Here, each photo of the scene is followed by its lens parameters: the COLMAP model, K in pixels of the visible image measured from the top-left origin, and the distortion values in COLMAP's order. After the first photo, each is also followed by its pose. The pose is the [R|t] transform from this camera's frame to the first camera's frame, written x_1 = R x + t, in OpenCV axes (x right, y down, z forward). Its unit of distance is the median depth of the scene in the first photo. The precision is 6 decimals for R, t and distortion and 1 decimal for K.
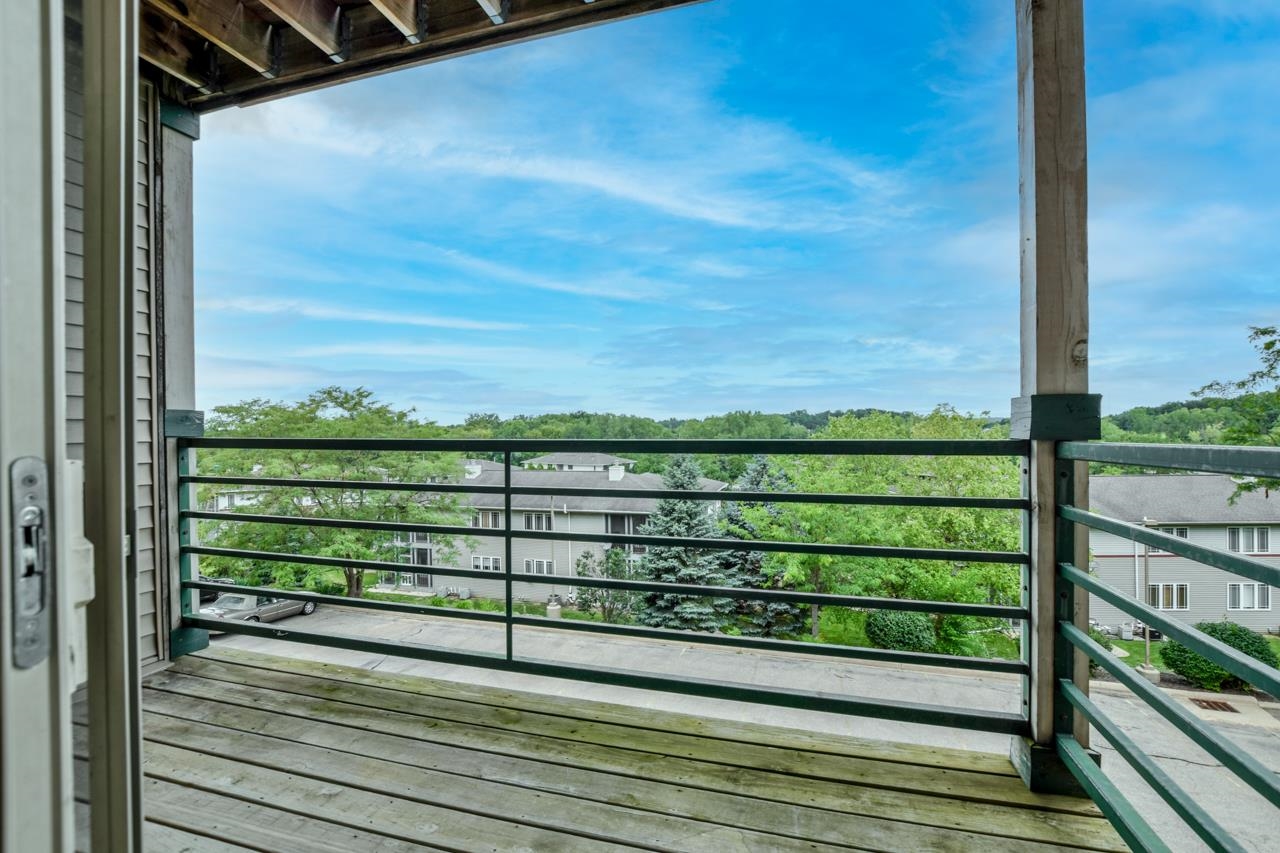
lens RADIAL K [[575.3, 0, 651.3], [0, 575.3, 430.3], [0, 0, 1]] dist [-0.036795, 0.014042]
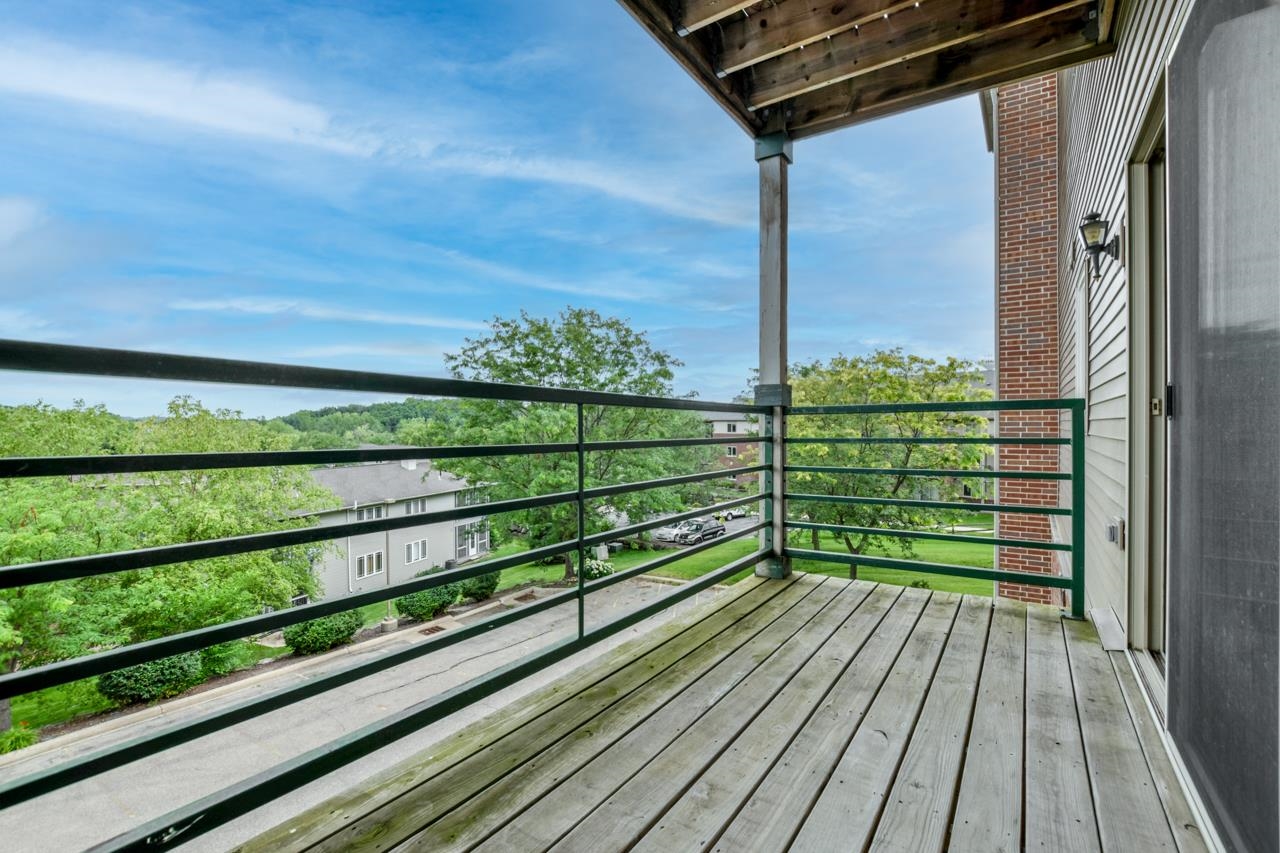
lens RADIAL K [[575.3, 0, 651.3], [0, 575.3, 430.3], [0, 0, 1]] dist [-0.036795, 0.014042]
pose [[0.299300, -0.001382, 0.954158, -0.253781], [0.003228, 0.999995, 0.000436, 0.017893], [-0.954154, 0.002949, 0.299303, 0.147519]]
